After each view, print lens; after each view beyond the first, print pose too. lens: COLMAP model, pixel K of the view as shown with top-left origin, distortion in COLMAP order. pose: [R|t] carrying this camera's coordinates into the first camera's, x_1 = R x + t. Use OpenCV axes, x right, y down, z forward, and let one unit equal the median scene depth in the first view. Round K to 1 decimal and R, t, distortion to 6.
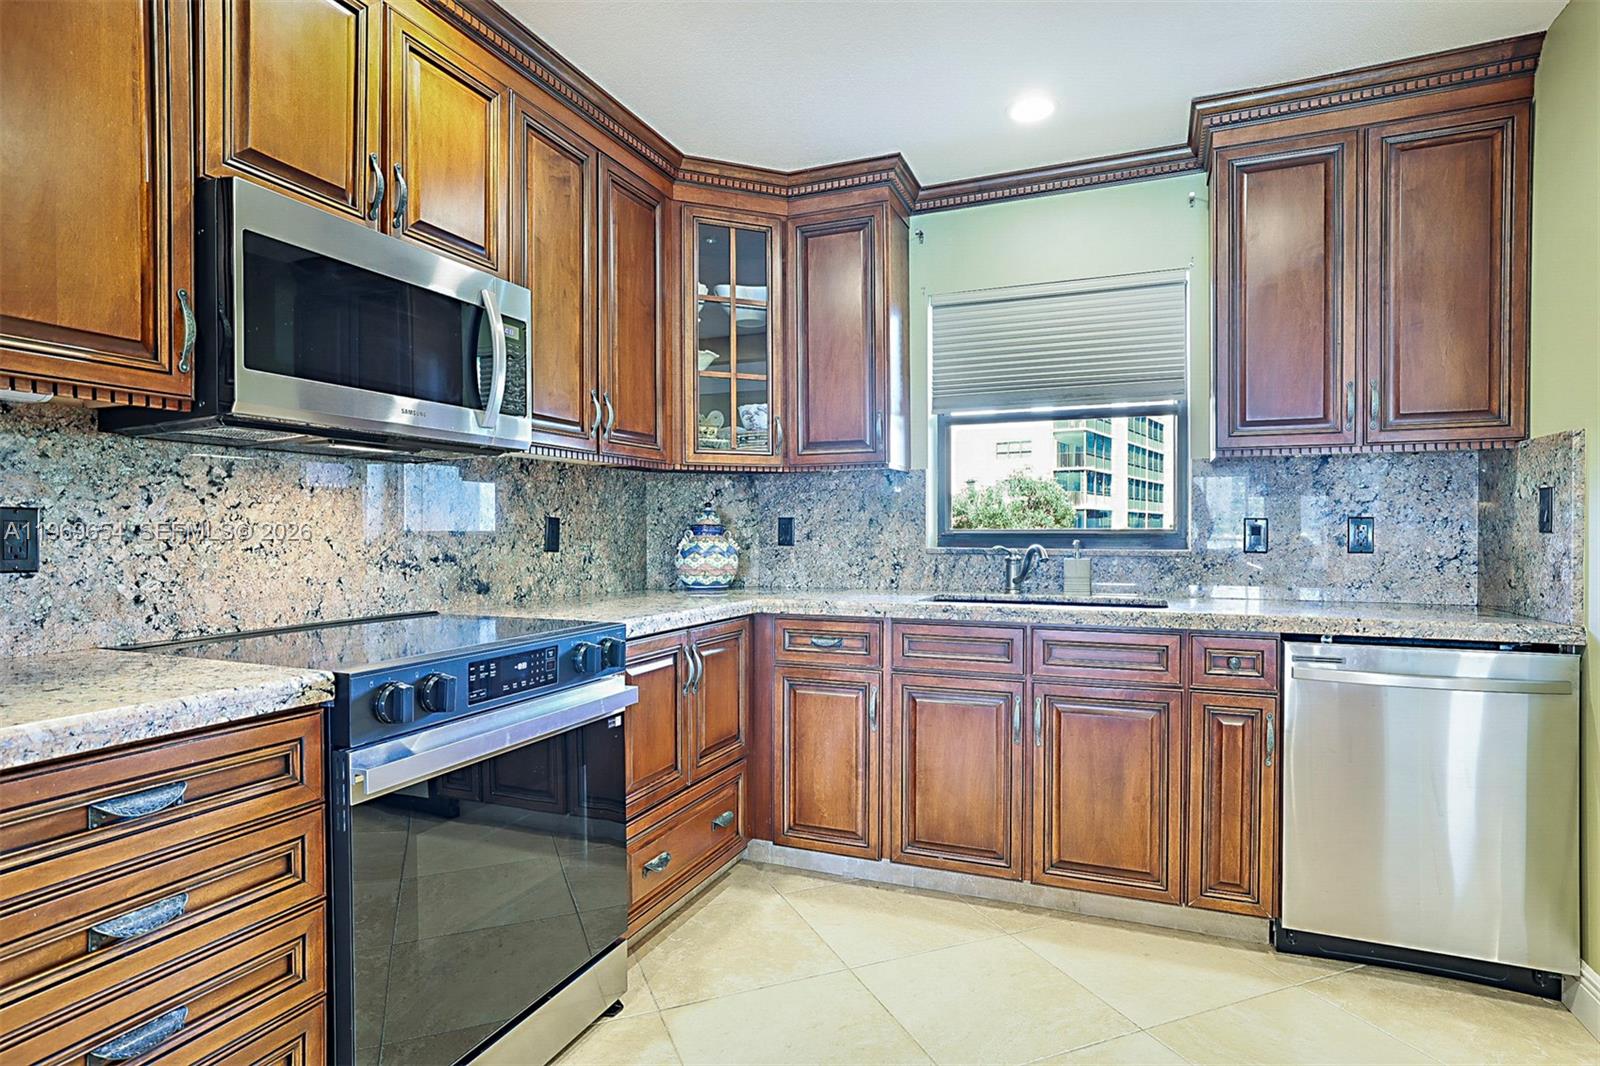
lens RADIAL K [[856.0, 0, 798.5], [0, 856.0, 533.0], [0, 0, 1]] dist [-0.010691, 0.012057]
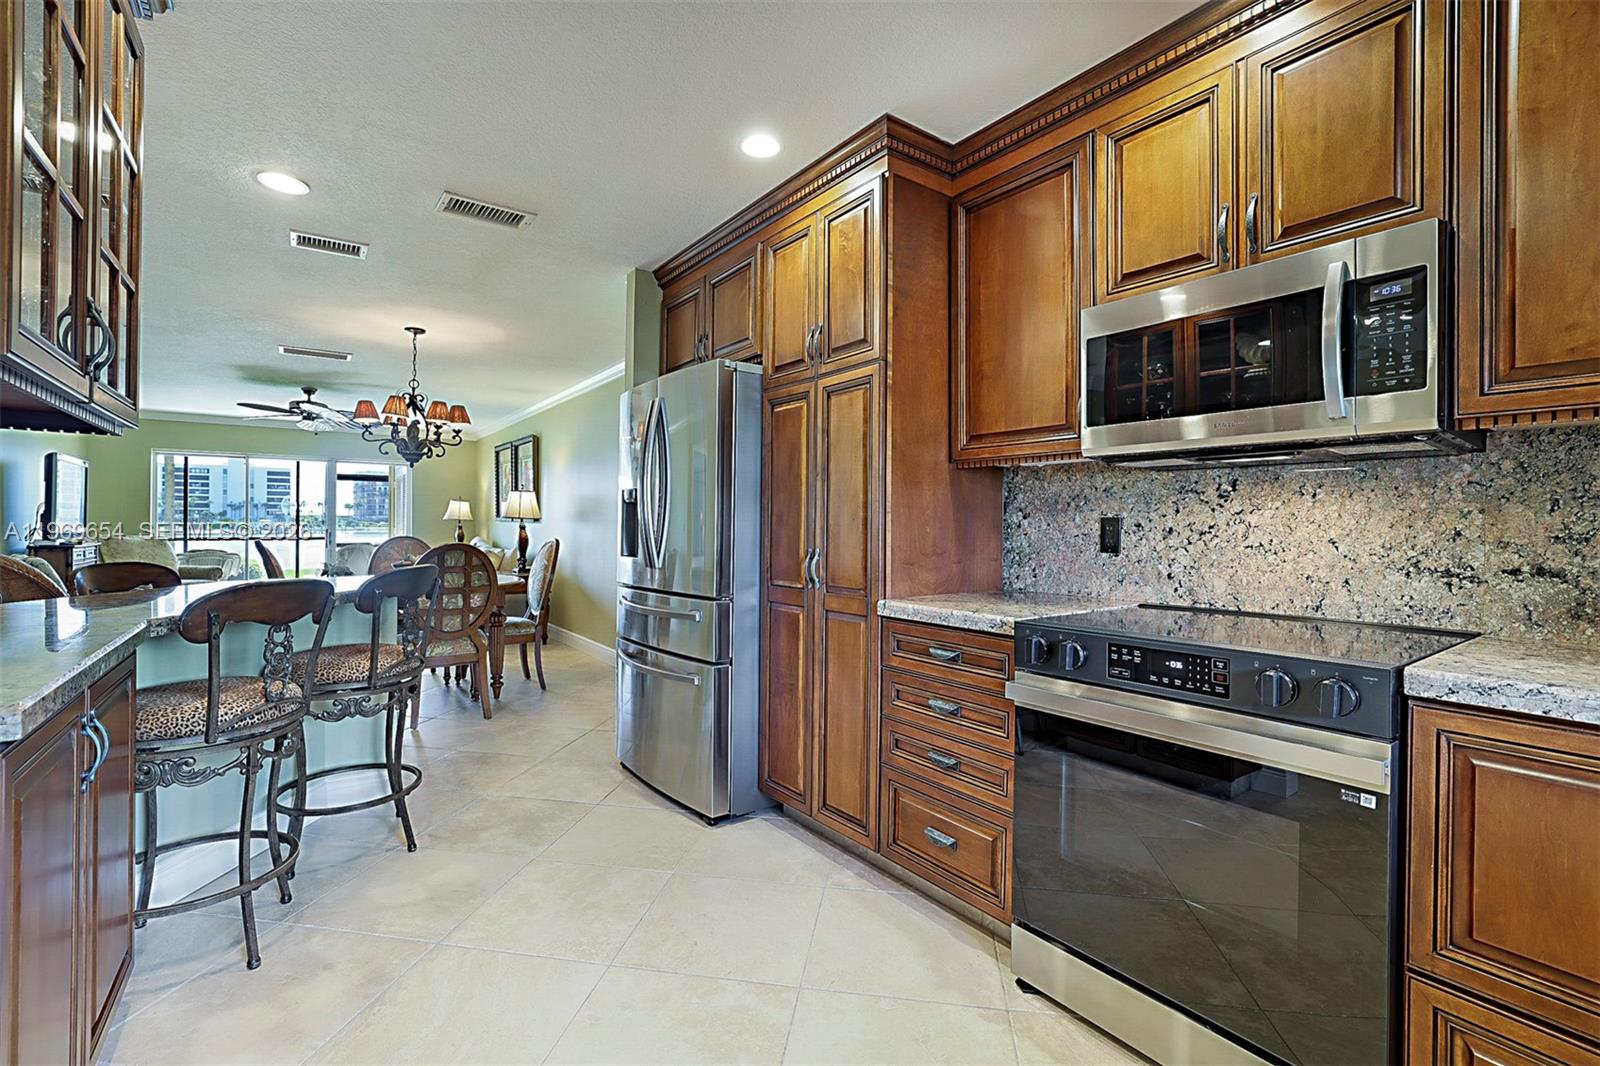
lens RADIAL K [[713.5, 0, 804.8], [0, 713.5, 522.9], [0, 0, 1]] dist [-0.028389, 0.009190]
pose [[-0.516409, -0.005914, -0.856322, 0.436762], [-0.010799, 0.999942, -0.000394, -0.006496], [0.856274, 0.009044, -0.516443, 0.729193]]
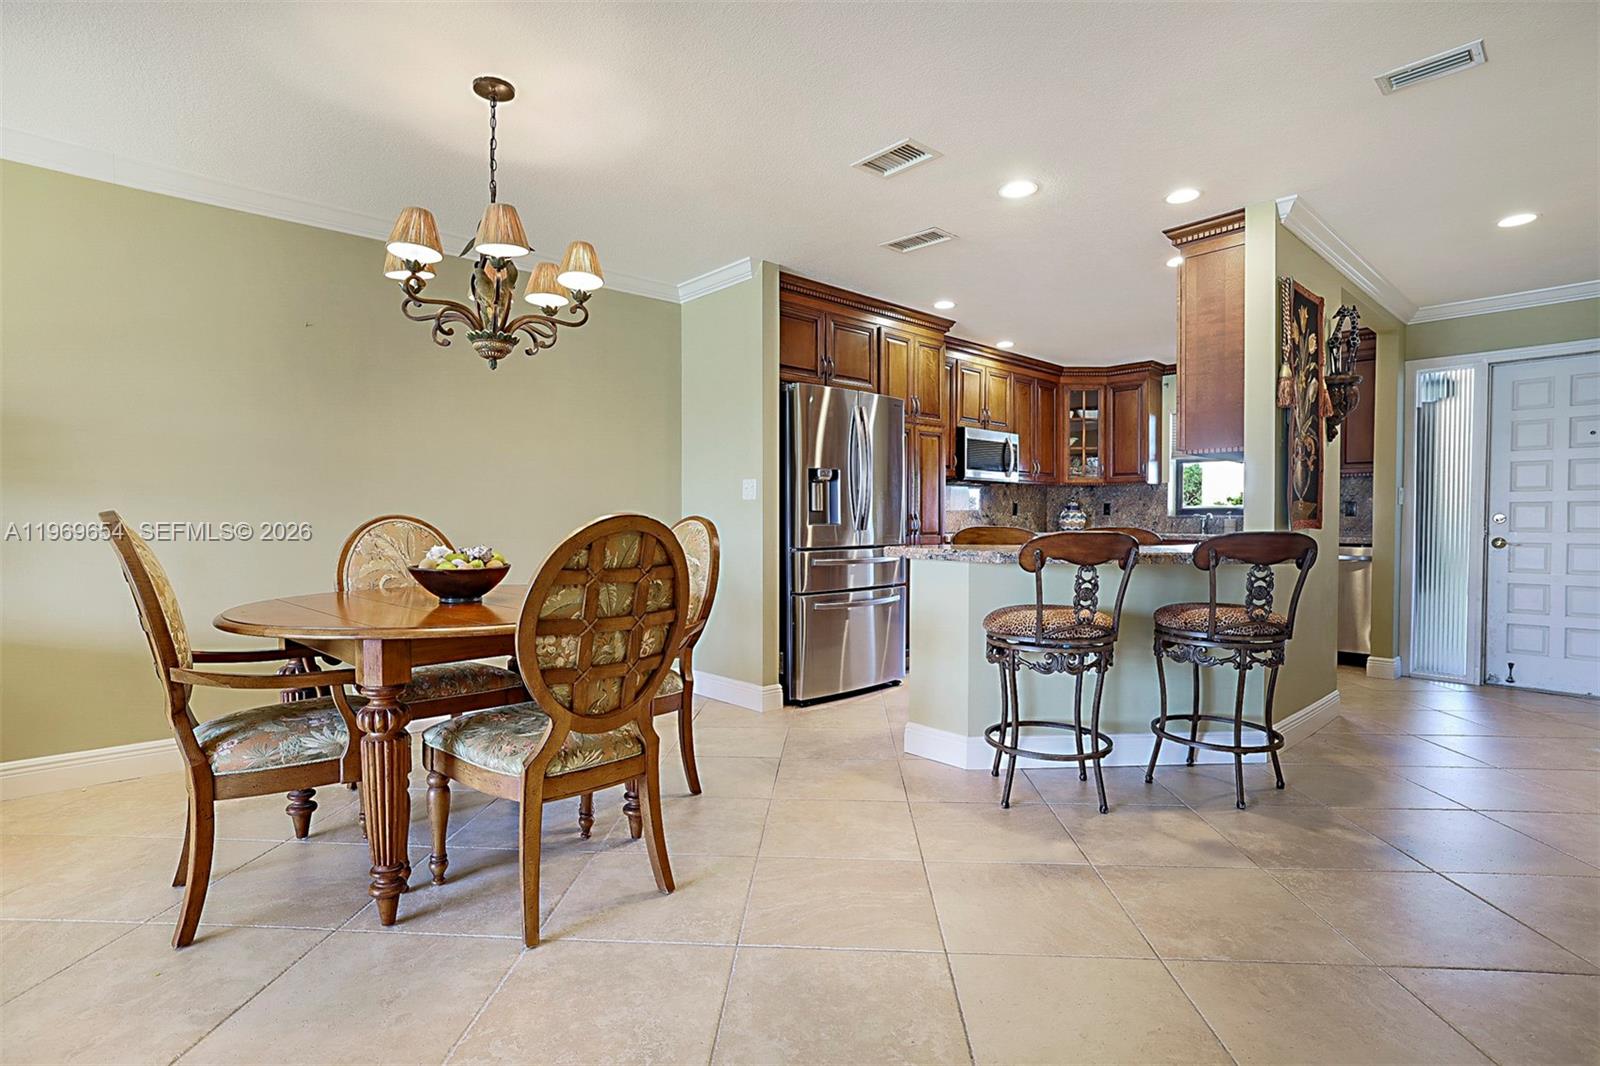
lens RADIAL K [[760.1, 0, 819.7], [0, 760.1, 528.8], [0, 0, 1]] dist [-0.013897, 0.004647]
pose [[0.913060, 0.009223, -0.407721, 0.160905], [-0.004738, 0.999917, 0.012009, 0.043309], [0.407798, -0.009033, 0.913028, -1.727274]]
